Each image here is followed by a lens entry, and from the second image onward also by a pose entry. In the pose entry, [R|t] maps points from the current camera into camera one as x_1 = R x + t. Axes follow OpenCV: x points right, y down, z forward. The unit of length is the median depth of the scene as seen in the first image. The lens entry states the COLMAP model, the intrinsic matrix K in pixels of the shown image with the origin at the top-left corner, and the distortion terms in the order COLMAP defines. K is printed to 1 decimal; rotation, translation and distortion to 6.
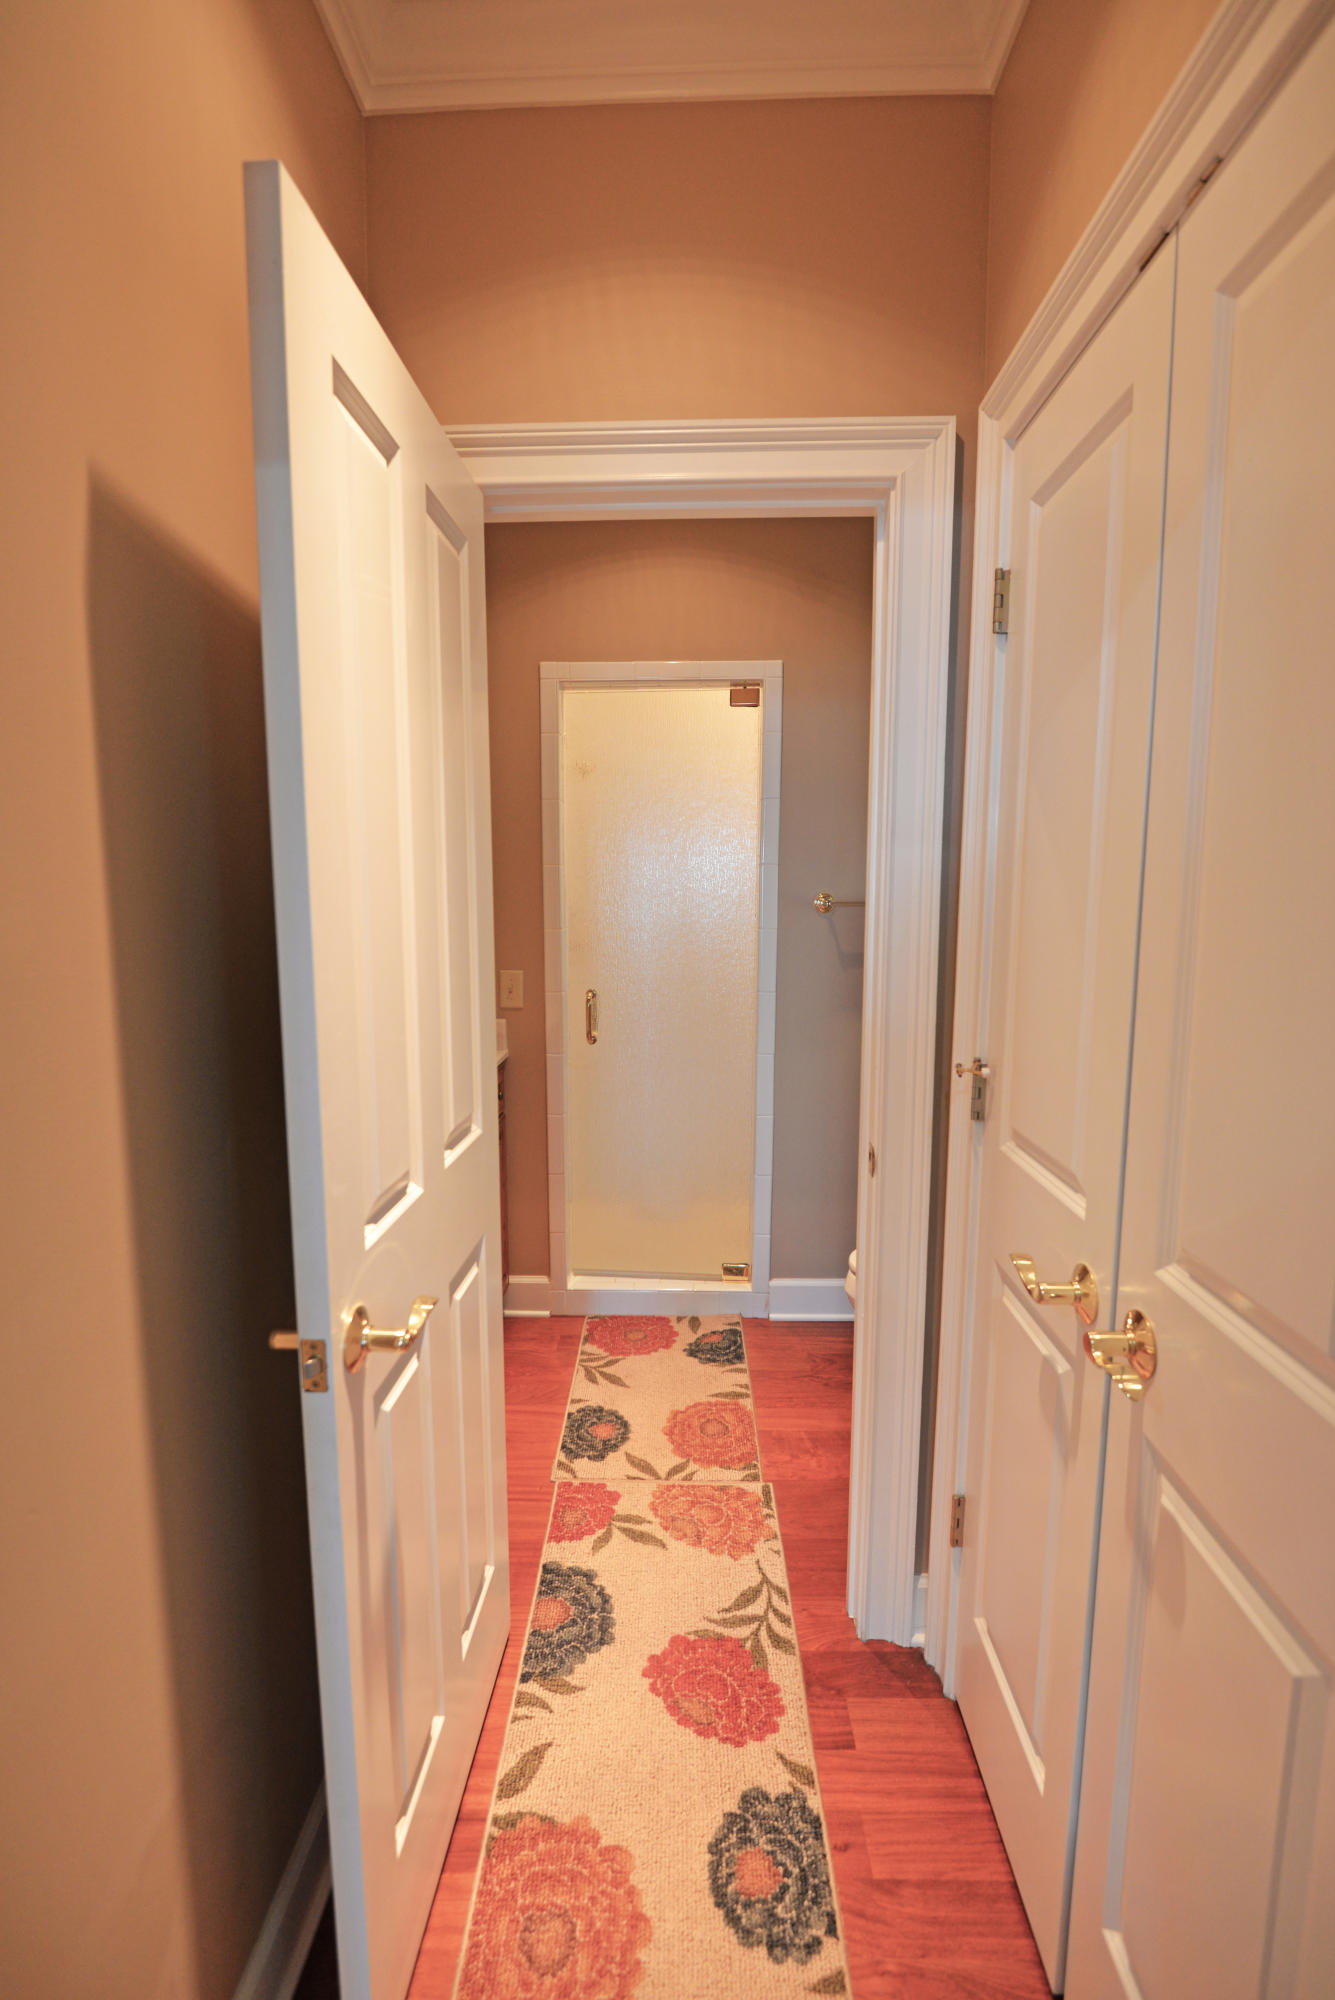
lens RADIAL K [[917.4, 0, 669.1], [0, 917.4, 1008.1], [0, 0, 1]] dist [-0.006111, -0.006860]
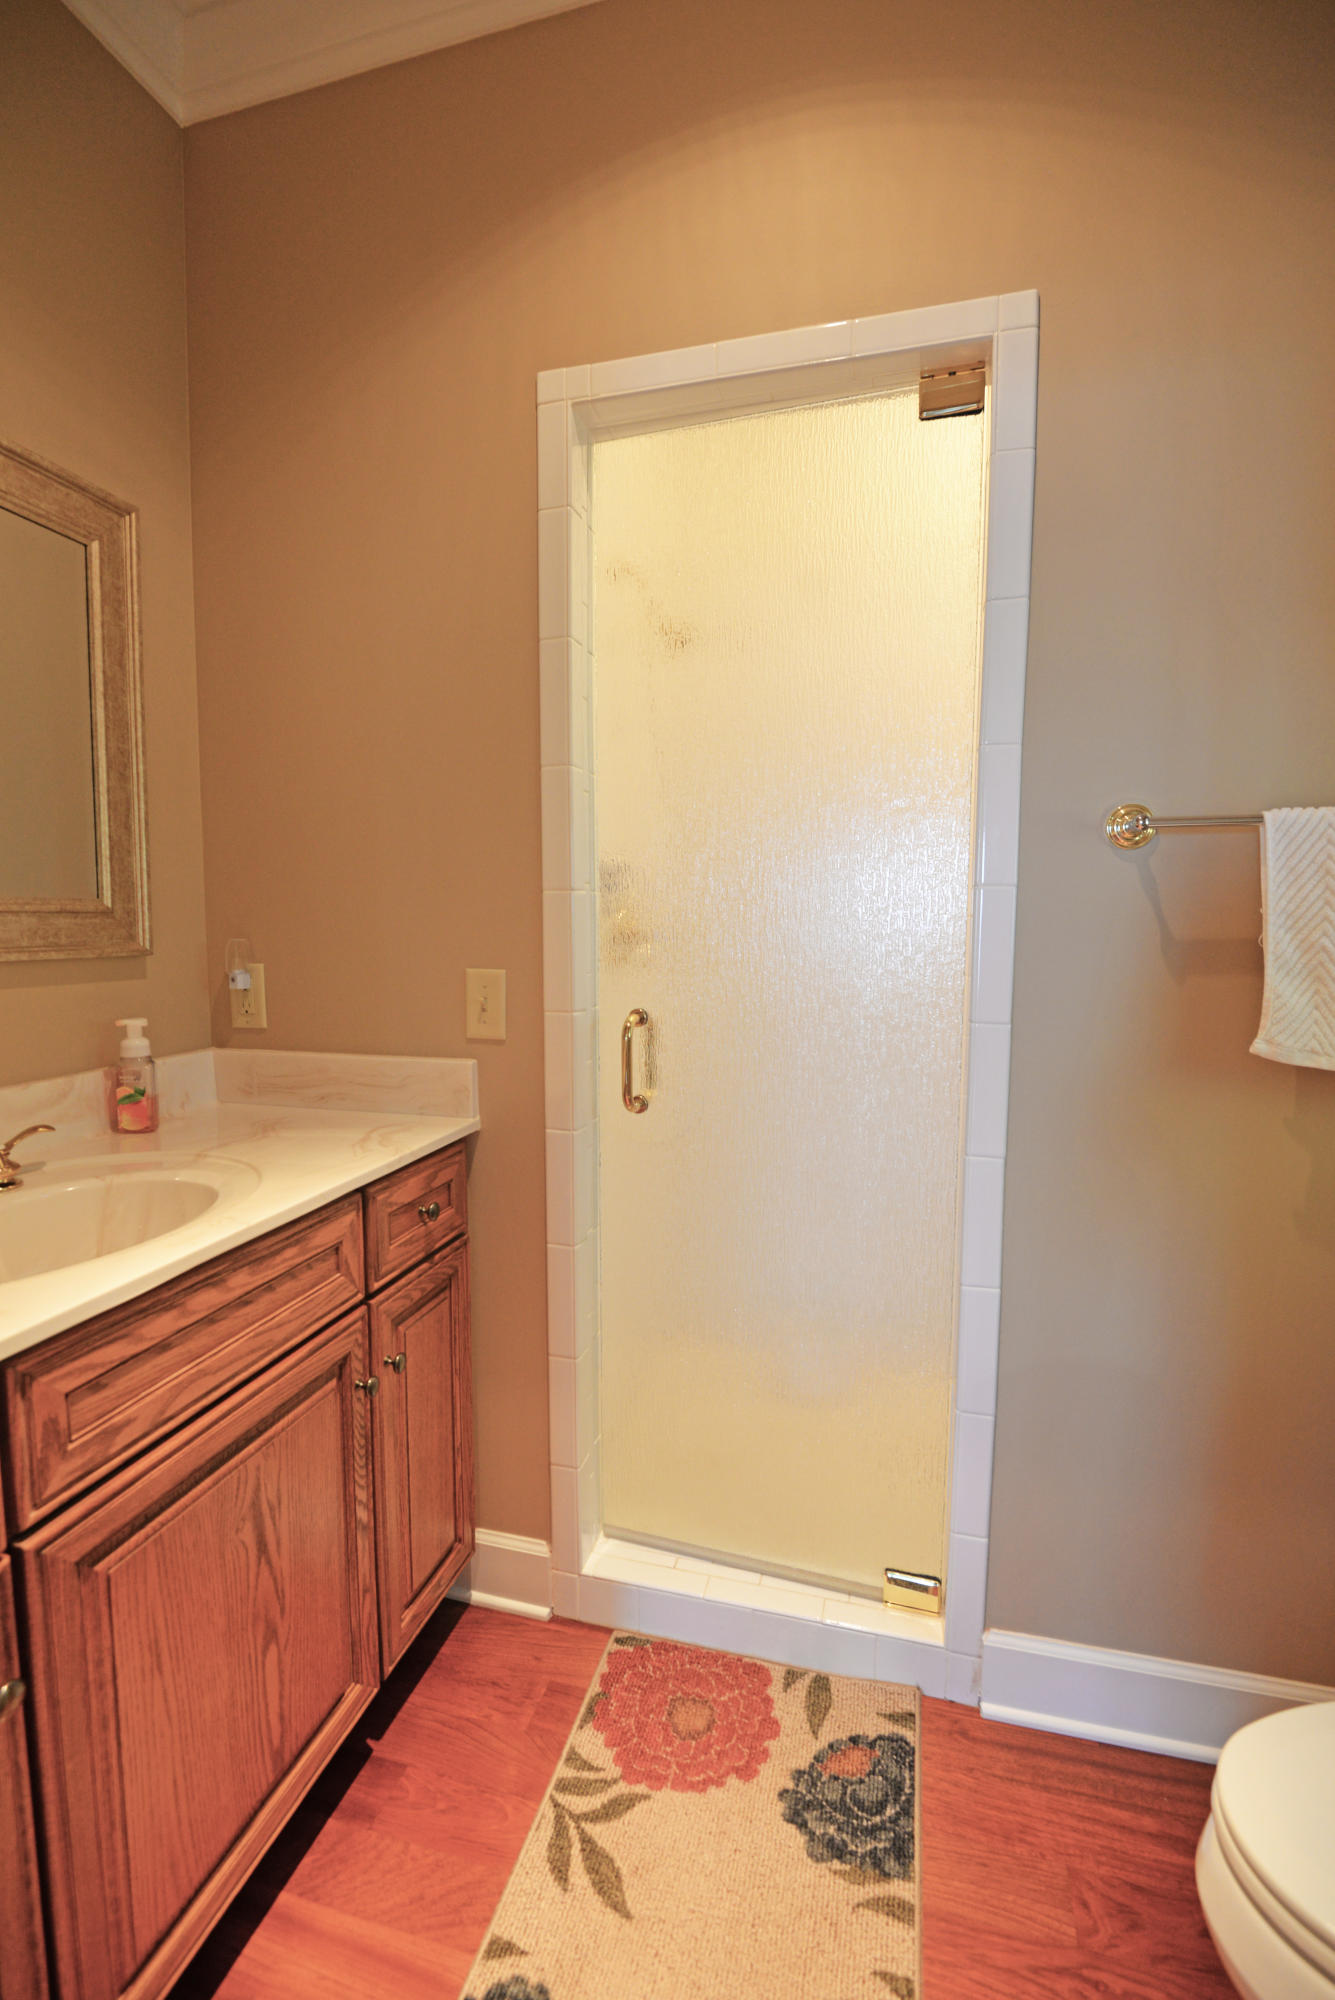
lens RADIAL K [[917.4, 0, 665.9], [0, 917.4, 1003.9], [0, 0, 1]] dist [-0.006111, -0.006860]
pose [[0.967123, 0.020582, -0.253475, 0.065473], [-0.024676, 0.999611, -0.012982, -0.016431], [0.253109, 0.018810, 0.967255, 0.513111]]
